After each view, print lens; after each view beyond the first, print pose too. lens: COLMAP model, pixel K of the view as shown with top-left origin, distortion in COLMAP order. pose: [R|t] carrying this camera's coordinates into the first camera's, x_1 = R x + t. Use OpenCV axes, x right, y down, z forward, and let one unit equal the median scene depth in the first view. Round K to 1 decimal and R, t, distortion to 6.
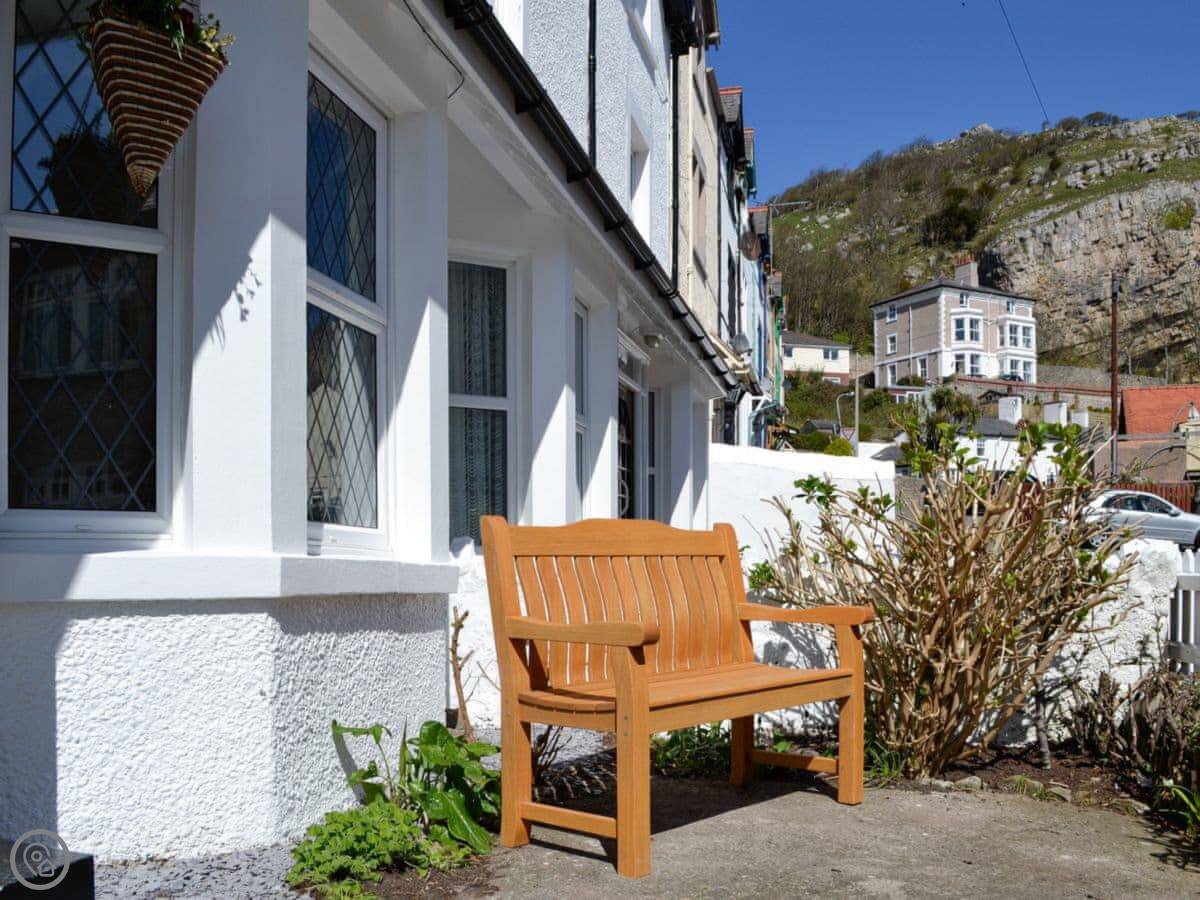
lens RADIAL K [[1141.7, 0, 600.0], [0, 1141.7, 450.0], [0, 0, 1]] dist [-0.072534, 0.005188]
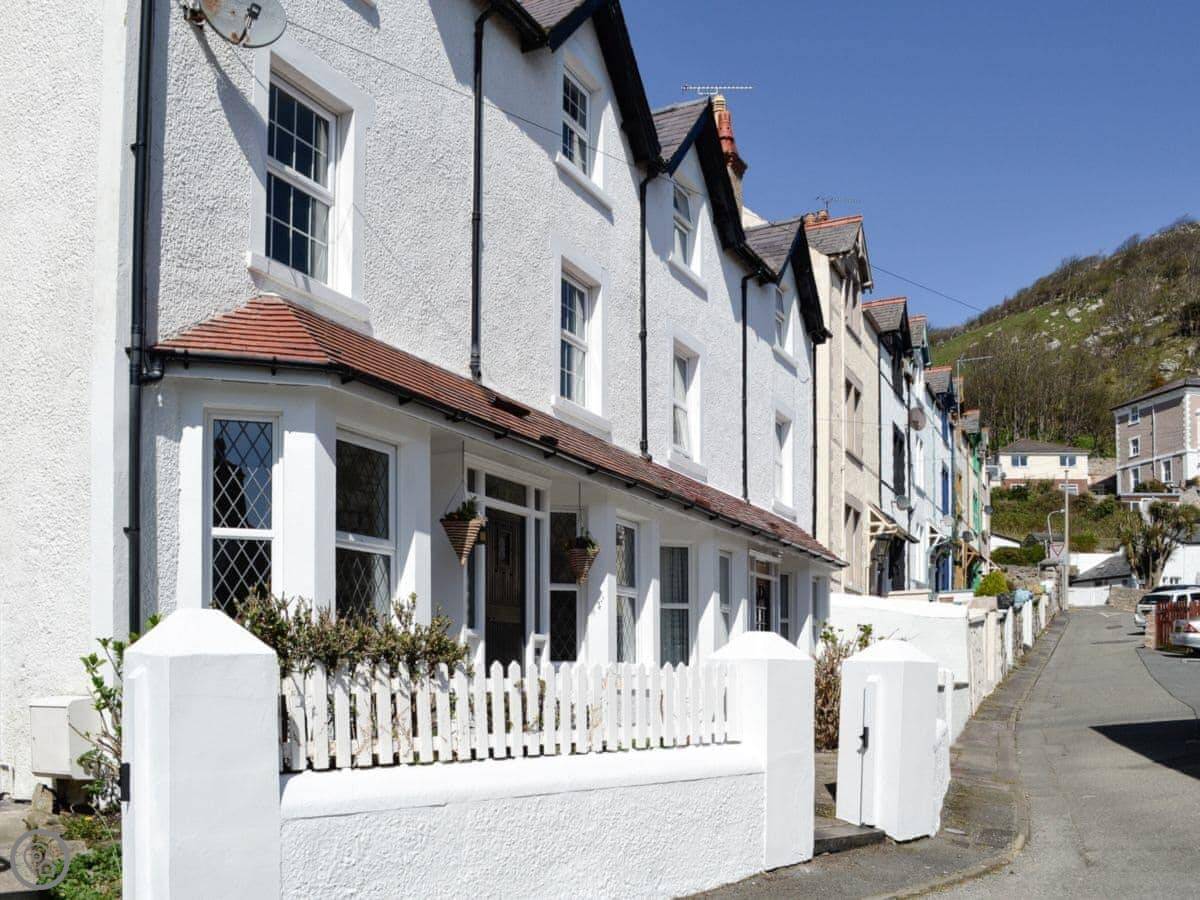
lens RADIAL K [[1141.7, 0, 600.0], [0, 1141.7, 450.0], [0, 0, 1]] dist [-0.072534, 0.005188]
pose [[0.976150, -0.028120, -0.215268, 0.053015], [0.008975, 0.995955, -0.089399, -0.031614], [0.216912, 0.085334, 0.972454, -0.281293]]
